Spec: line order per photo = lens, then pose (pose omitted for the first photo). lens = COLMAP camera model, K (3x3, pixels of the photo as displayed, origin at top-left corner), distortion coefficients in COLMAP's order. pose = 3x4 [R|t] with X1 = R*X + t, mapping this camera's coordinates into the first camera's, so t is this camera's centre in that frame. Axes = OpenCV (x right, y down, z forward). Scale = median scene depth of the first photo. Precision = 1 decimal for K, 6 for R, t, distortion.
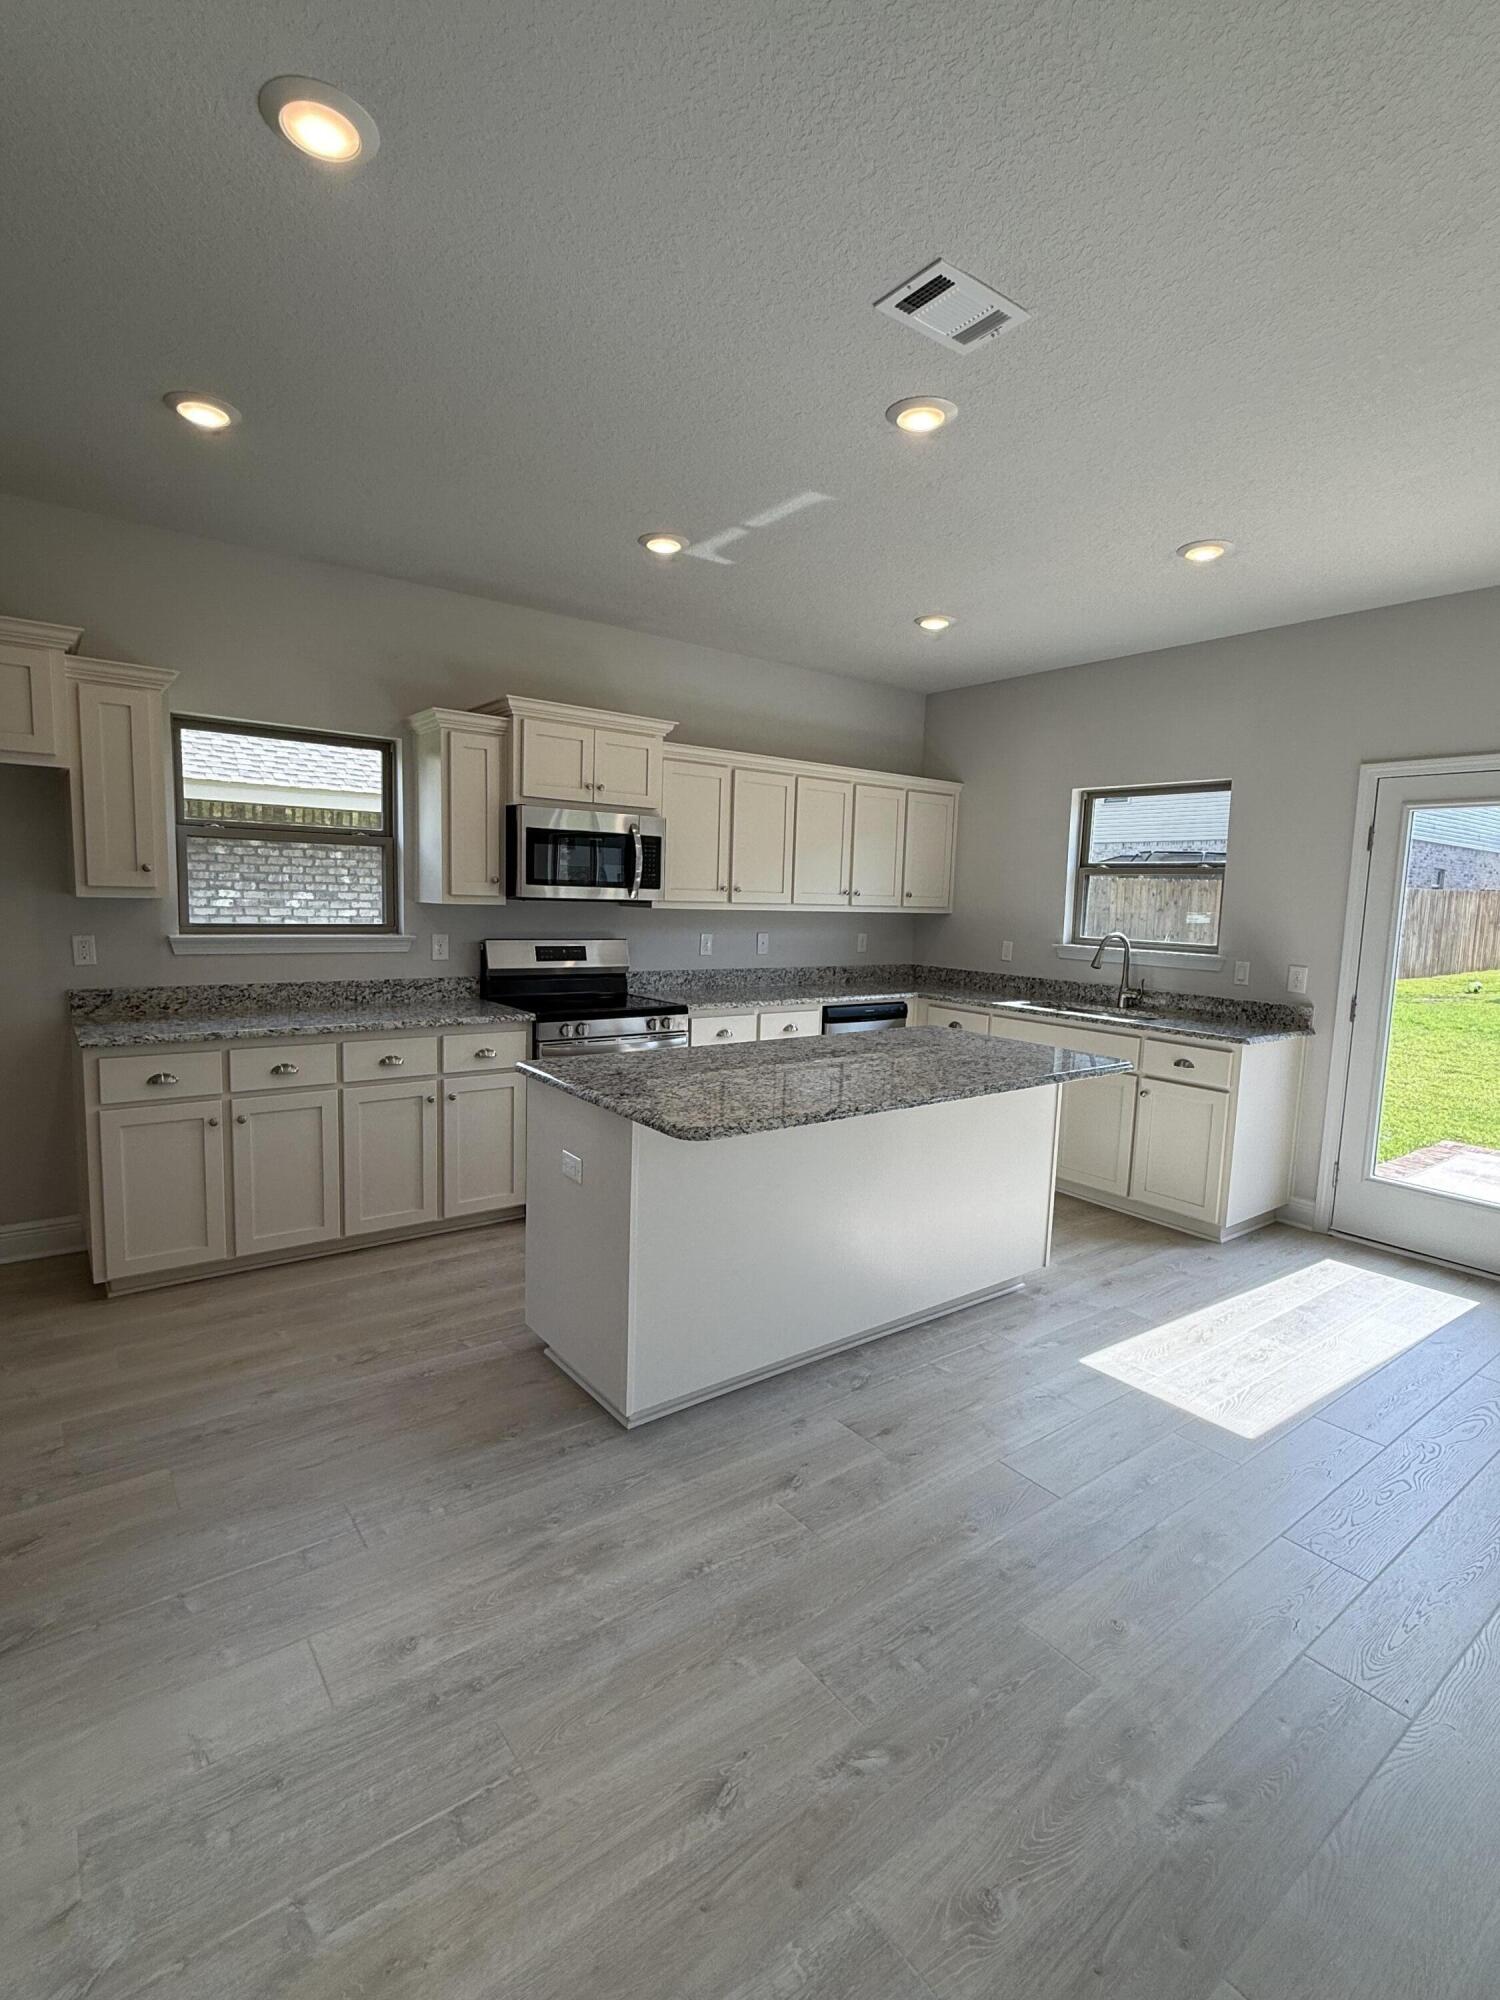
lens RADIAL K [[953.2, 0, 744.0], [0, 953.2, 1010.4], [0, 0, 1]] dist [0.000885, 0.000696]
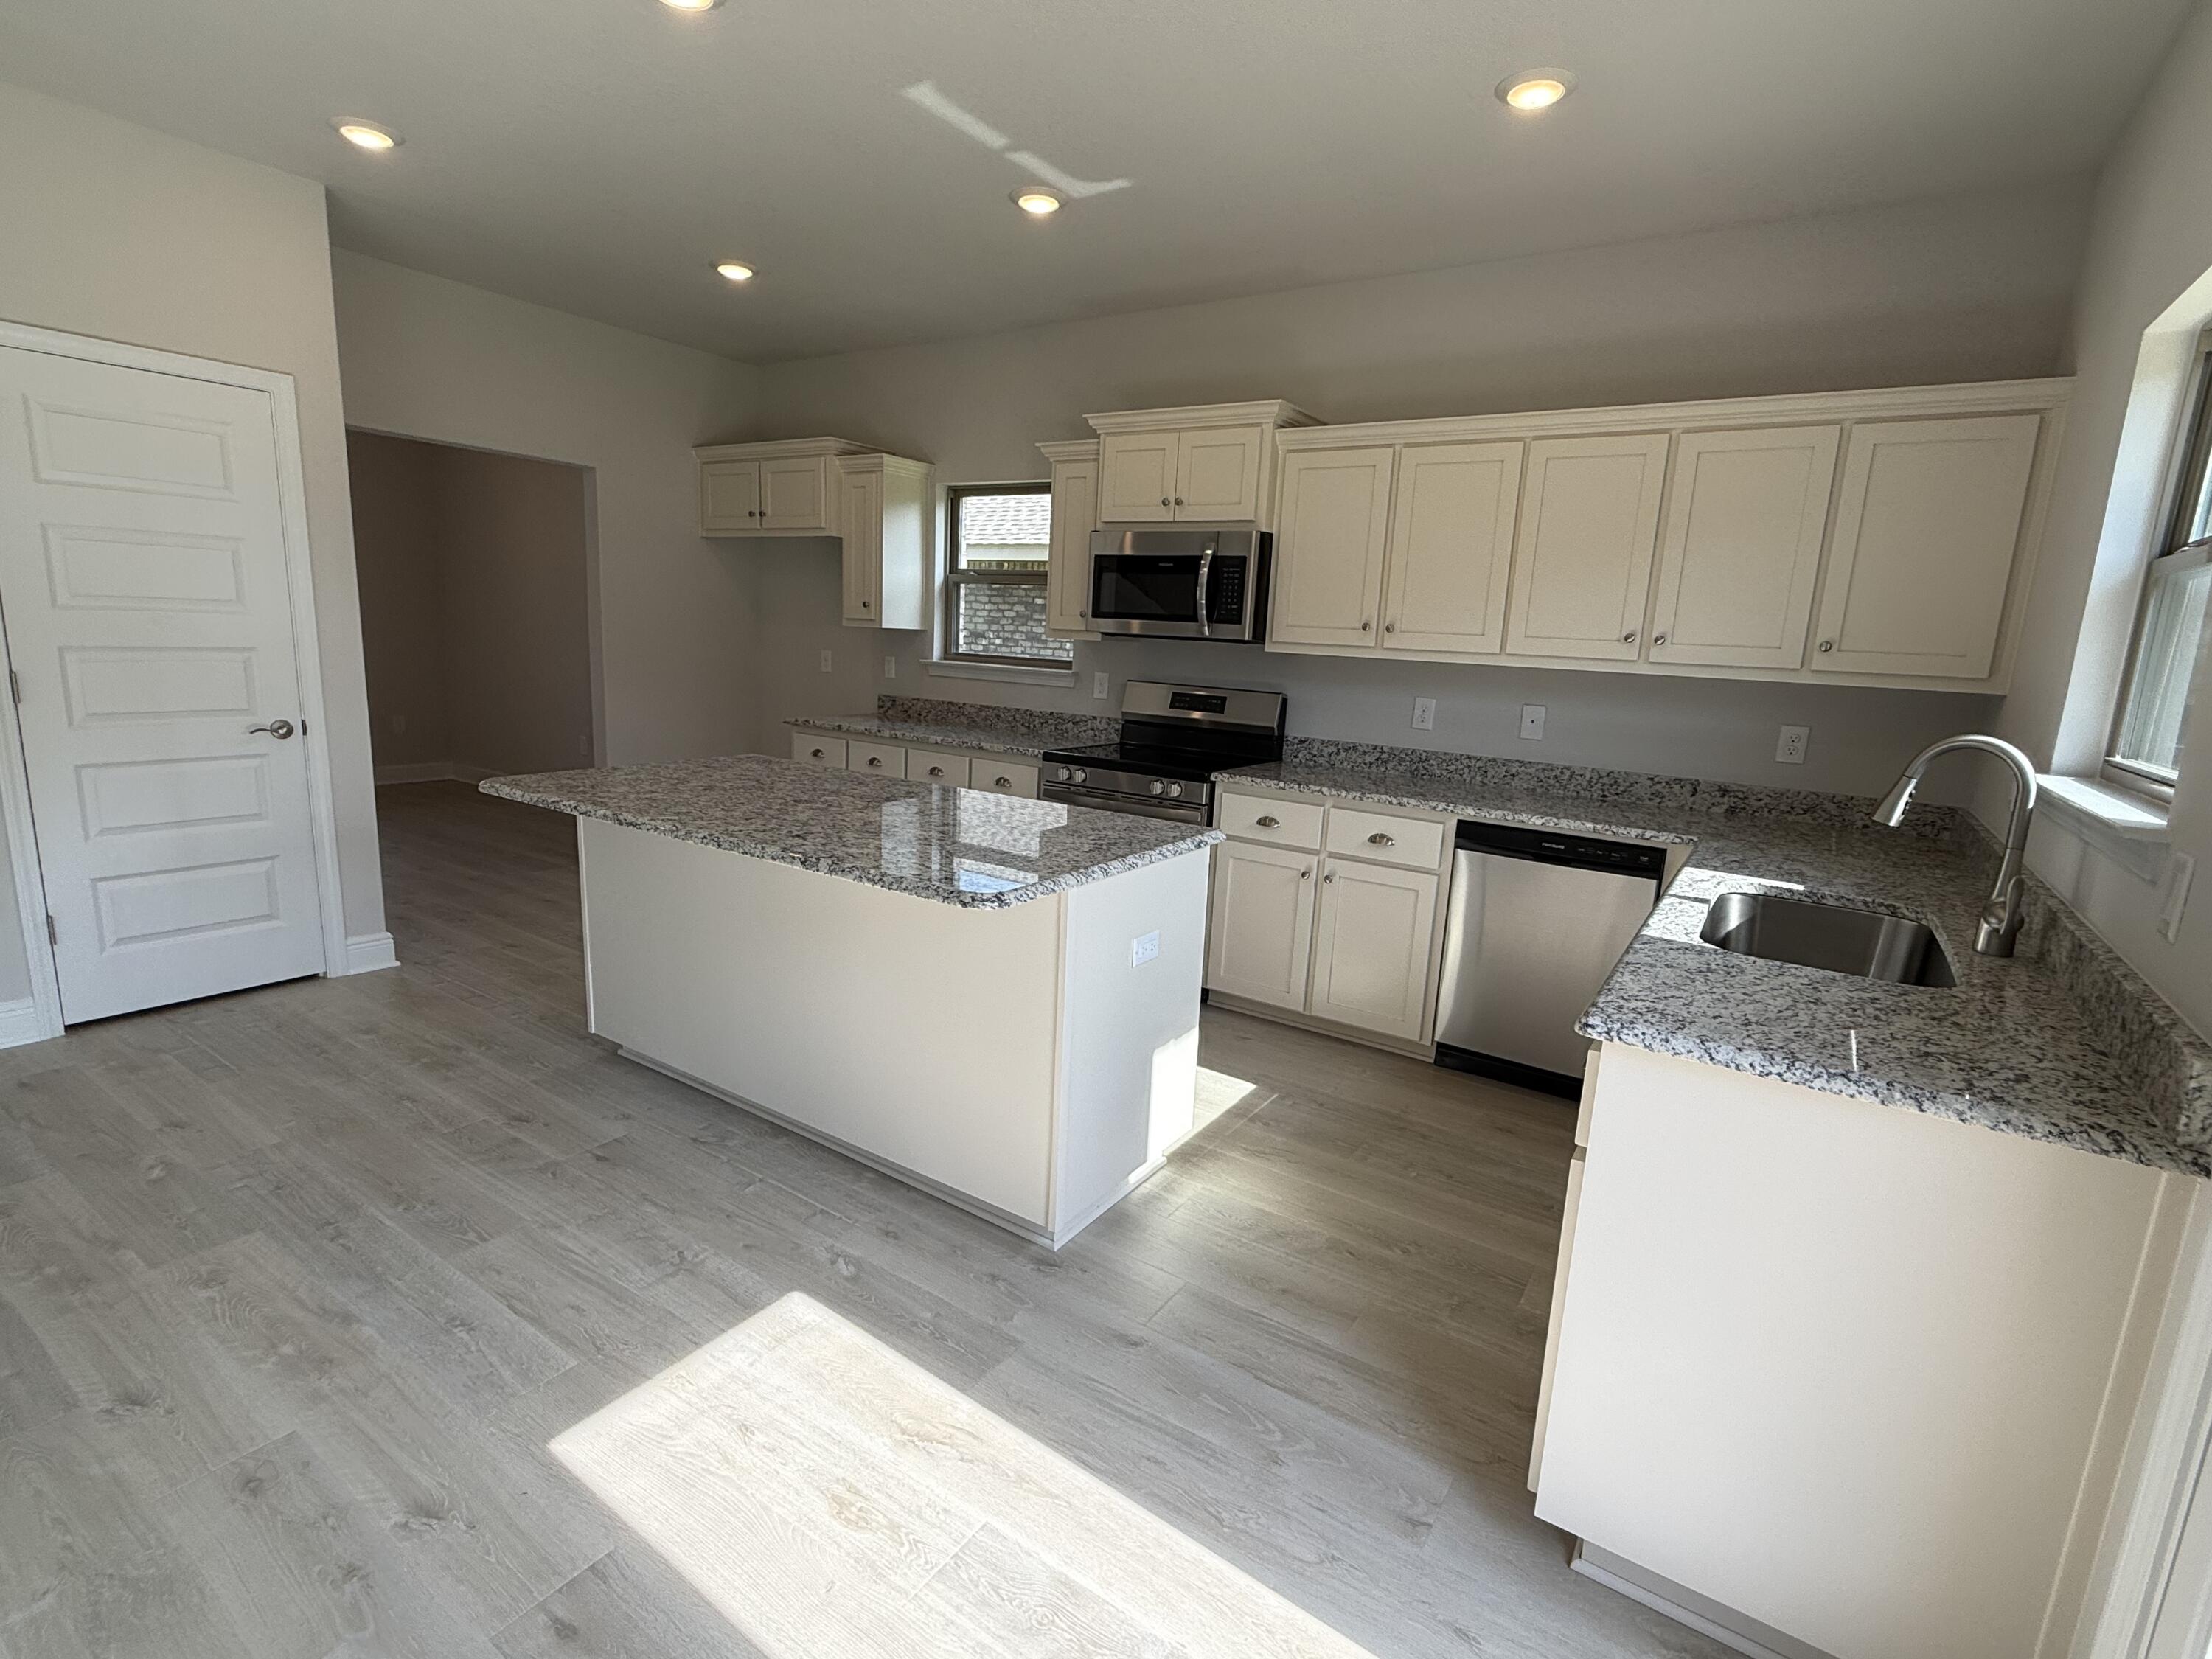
lens RADIAL K [[1054.2, 0, 1095.6], [0, 1054.2, 834.8], [0, 0, 1]] dist [0.000885, 0.000696]
pose [[0.322402, 0.165322, -0.932055, 0.808185], [-0.157081, 0.980323, 0.119548, -0.048915], [0.933479, 0.107865, 0.342027, 0.701397]]
